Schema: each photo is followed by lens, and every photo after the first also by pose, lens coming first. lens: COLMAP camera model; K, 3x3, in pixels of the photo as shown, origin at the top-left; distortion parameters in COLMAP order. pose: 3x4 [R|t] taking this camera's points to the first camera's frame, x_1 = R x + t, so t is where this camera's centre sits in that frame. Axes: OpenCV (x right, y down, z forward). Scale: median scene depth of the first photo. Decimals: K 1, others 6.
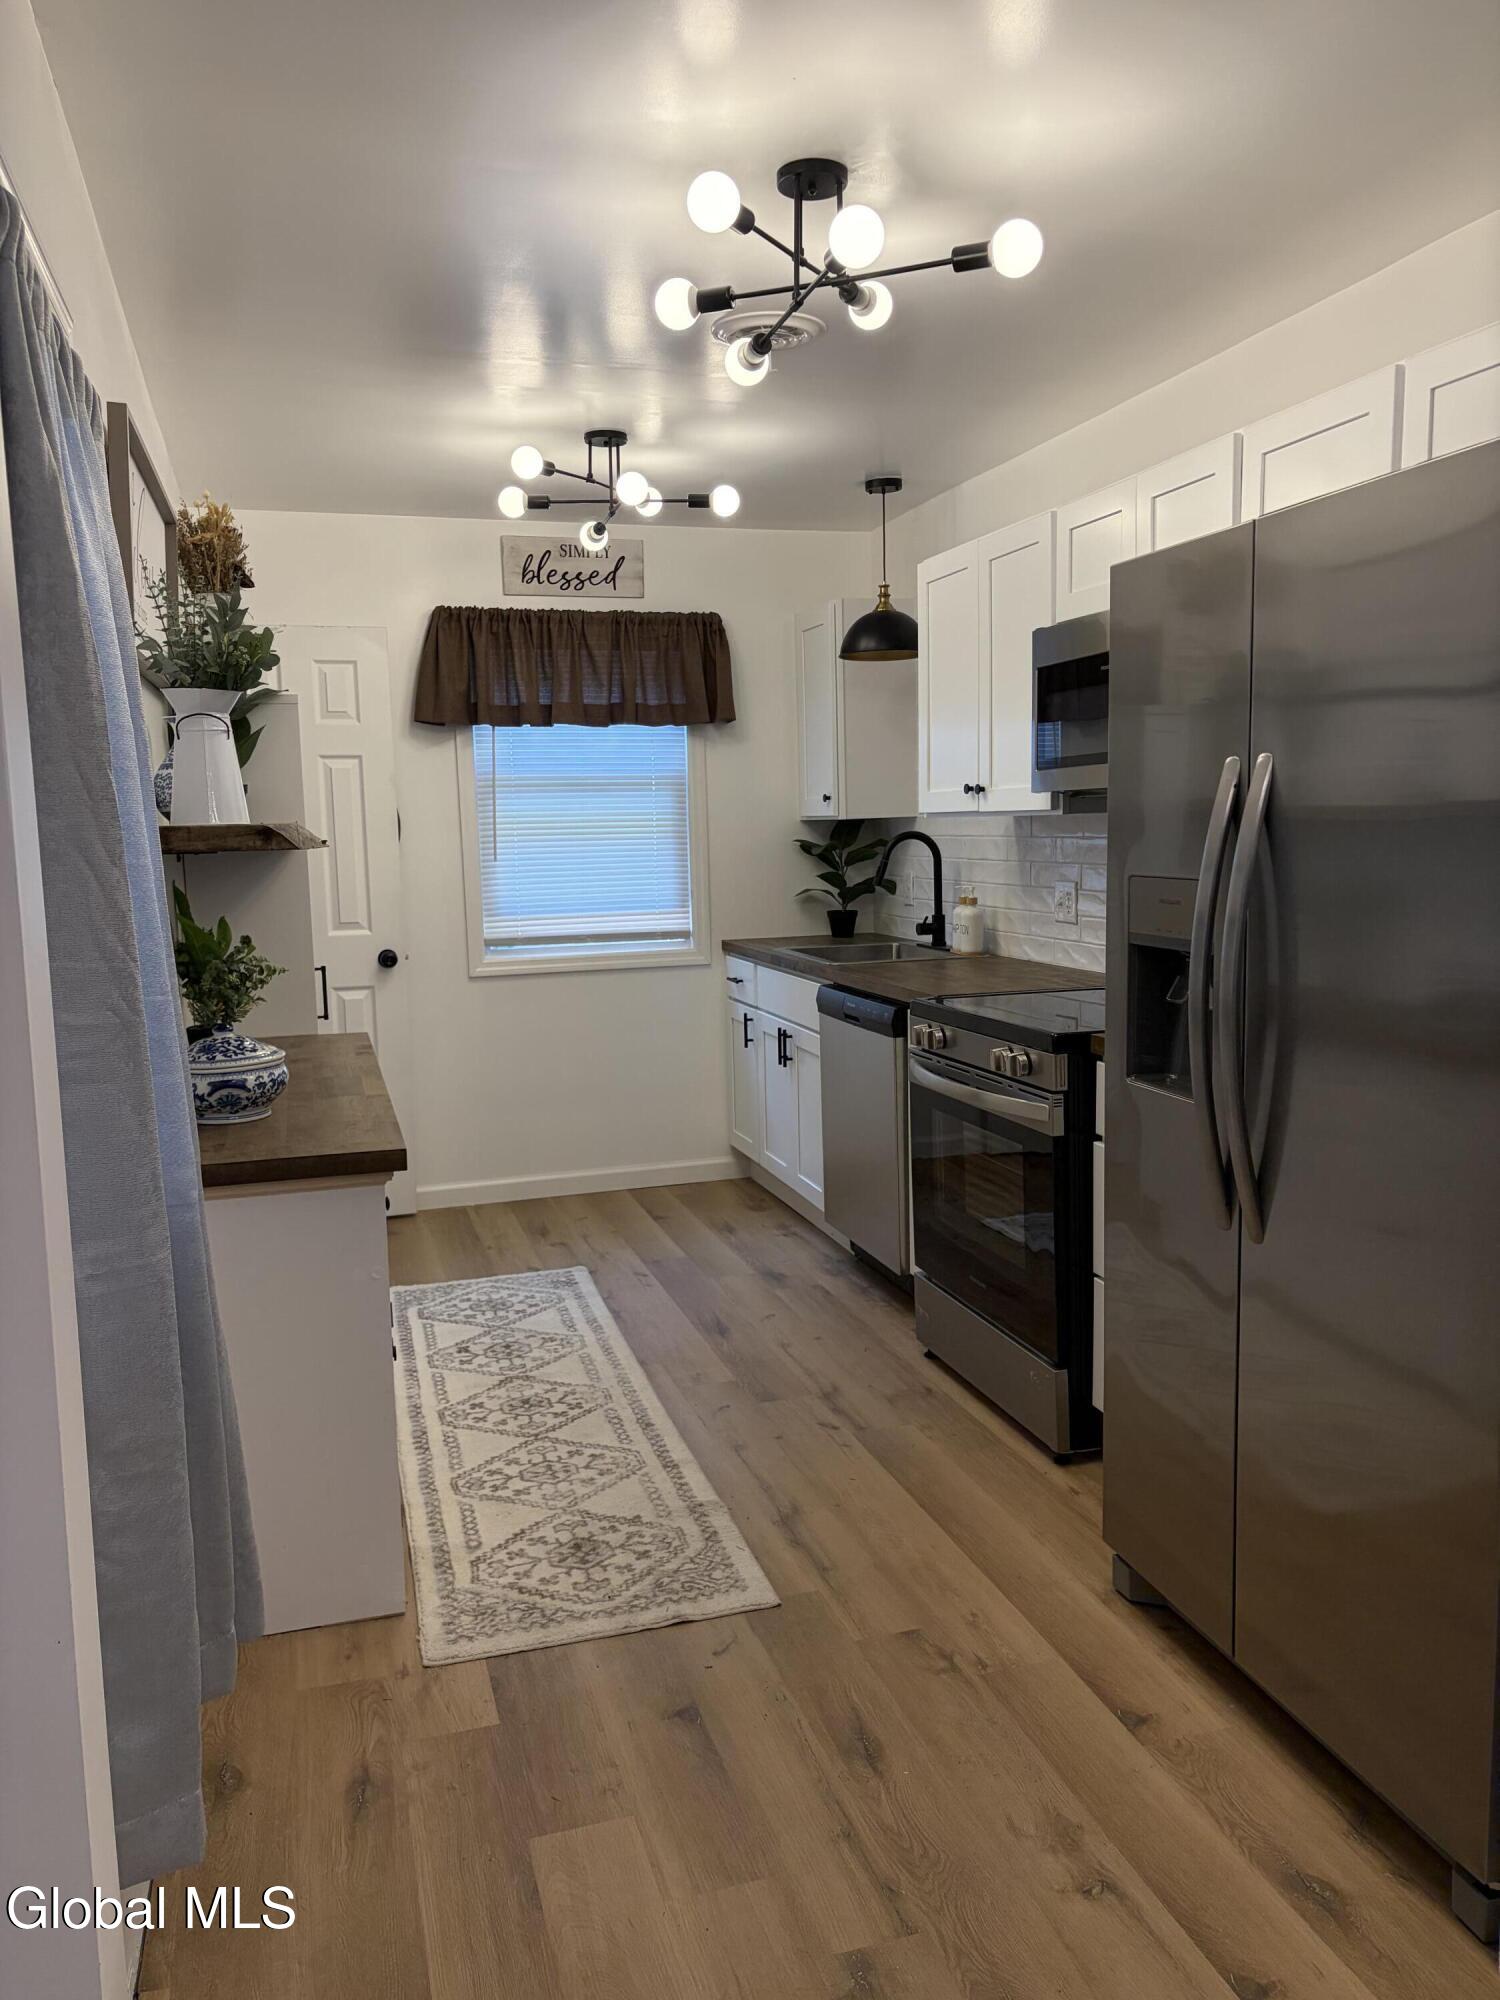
lens RADIAL K [[1520.4, 0, 747.6], [0, 1520.4, 989.5], [0, 0, 1]] dist [0.049870, -0.055500]
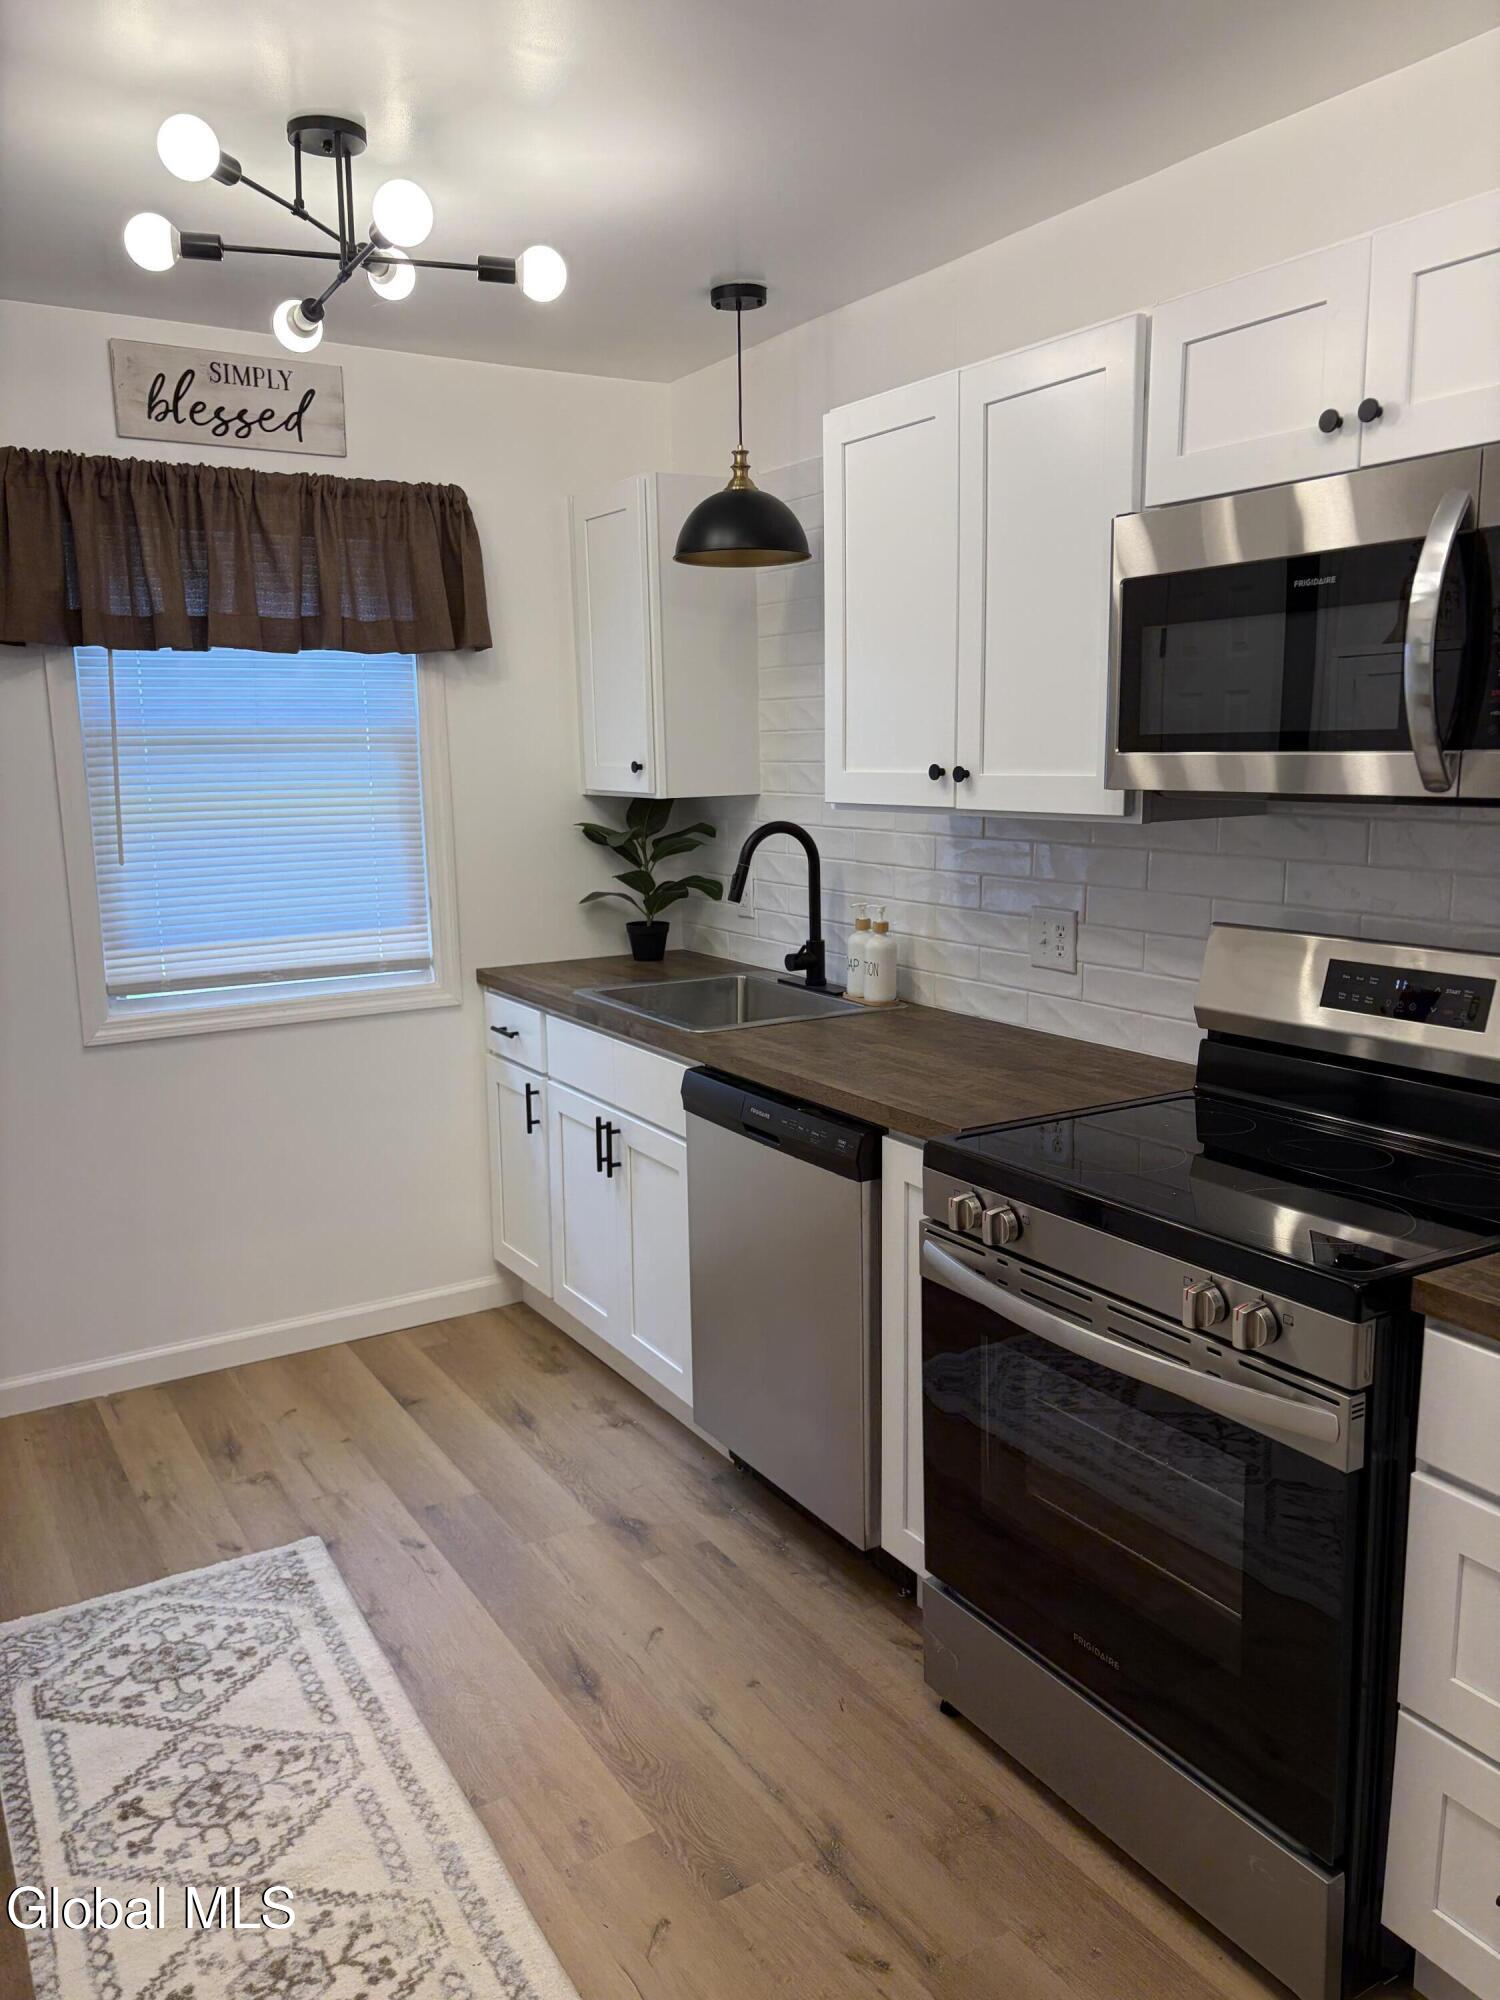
lens RADIAL K [[1520.4, 0, 749.2], [0, 1520.4, 996.2], [0, 0, 1]] dist [0.049870, -0.055500]
pose [[0.967854, -0.032706, 0.249379, -0.080936], [0.019655, 0.998312, 0.054645, -0.064633], [-0.250745, -0.047987, 0.966863, 0.345618]]
